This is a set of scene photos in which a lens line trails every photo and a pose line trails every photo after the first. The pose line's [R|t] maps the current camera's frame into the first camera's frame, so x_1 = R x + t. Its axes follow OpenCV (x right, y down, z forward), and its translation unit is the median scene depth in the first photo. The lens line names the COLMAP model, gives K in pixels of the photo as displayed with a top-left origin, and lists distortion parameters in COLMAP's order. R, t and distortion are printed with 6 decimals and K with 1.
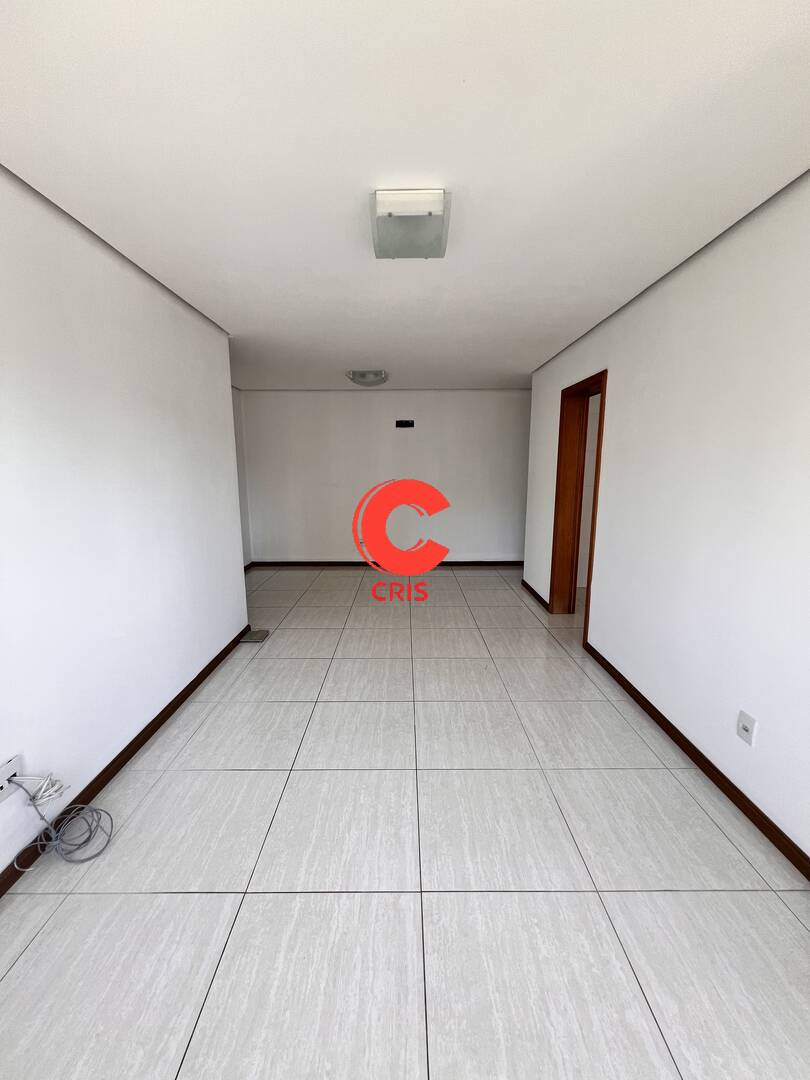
lens RADIAL K [[431.8, 0, 405.7], [0, 431.8, 538.2], [0, 0, 1]] dist [-0.001574, 0.000224]
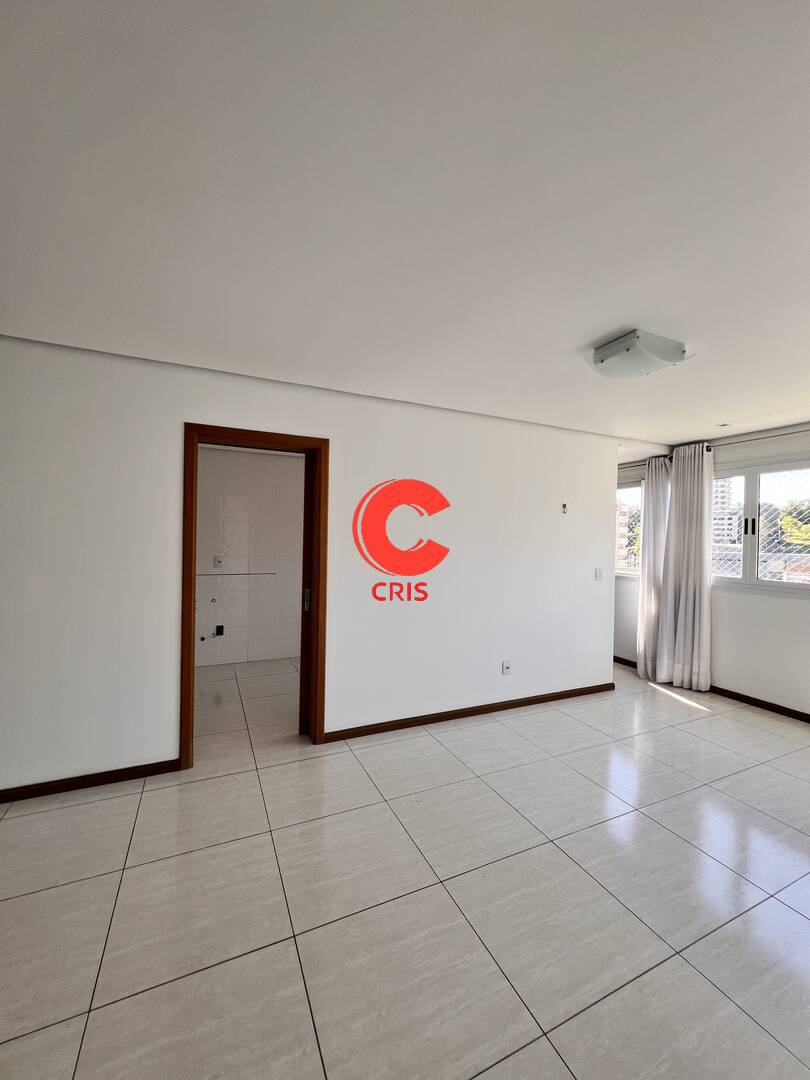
lens RADIAL K [[431.8, 0, 404.6], [0, 431.8, 540.9], [0, 0, 1]] dist [-0.001574, 0.000224]
pose [[-0.421048, -0.010412, 0.906979, -0.396815], [0.135693, 0.987958, 0.074334, -0.171096], [-0.896831, 0.154369, -0.414565, 1.035673]]
